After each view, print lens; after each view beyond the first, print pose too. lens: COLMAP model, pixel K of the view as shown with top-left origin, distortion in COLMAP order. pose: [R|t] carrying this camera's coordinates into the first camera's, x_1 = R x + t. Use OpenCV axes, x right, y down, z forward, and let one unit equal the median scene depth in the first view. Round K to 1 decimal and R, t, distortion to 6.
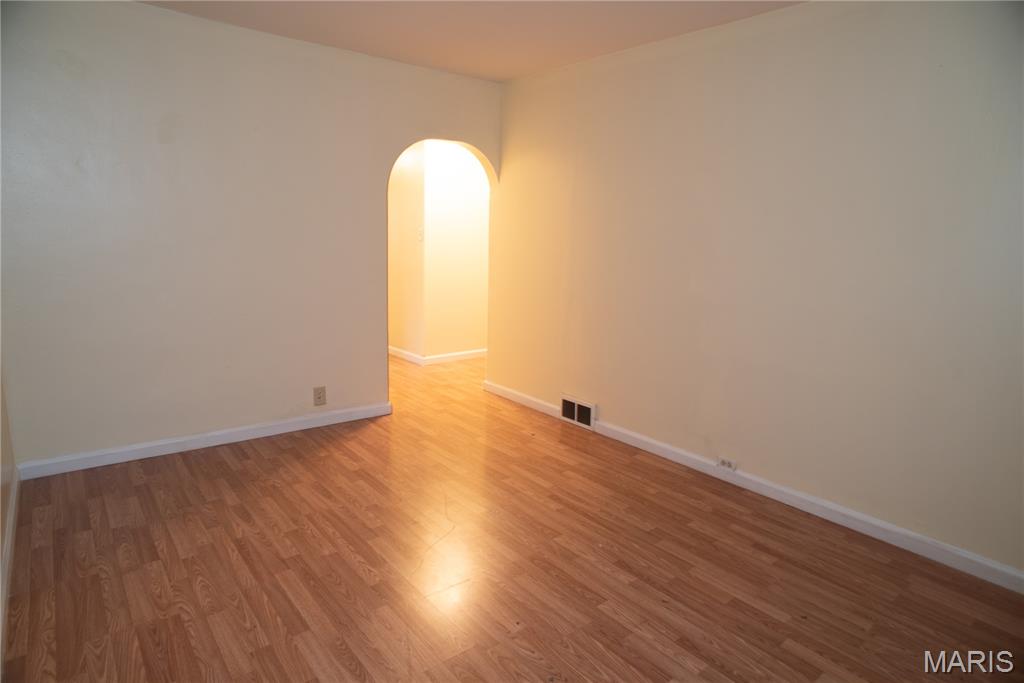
lens RADIAL K [[583.8, 0, 510.4], [0, 583.8, 347.6], [0, 0, 1]] dist [-0.099773, 0.068016]
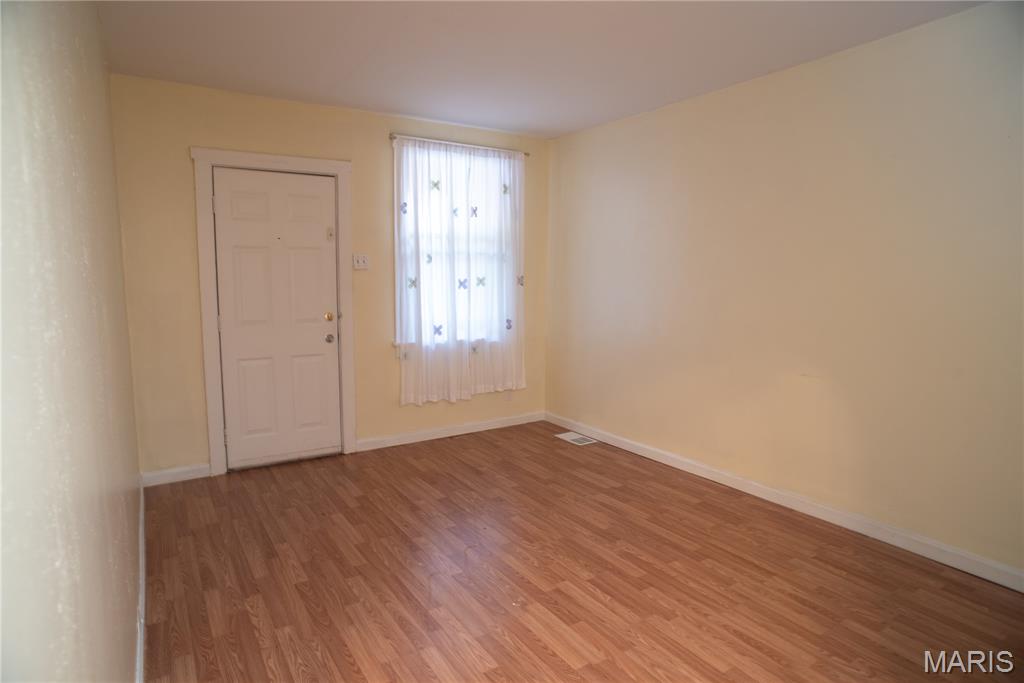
lens RADIAL K [[583.8, 0, 510.4], [0, 583.8, 347.6], [0, 0, 1]] dist [-0.099773, 0.068016]
pose [[-0.992981, -0.051535, 0.106459, -0.093688], [-0.014603, 0.946616, 0.322032, -0.359745], [-0.117372, 0.318217, -0.940724, 1.819693]]
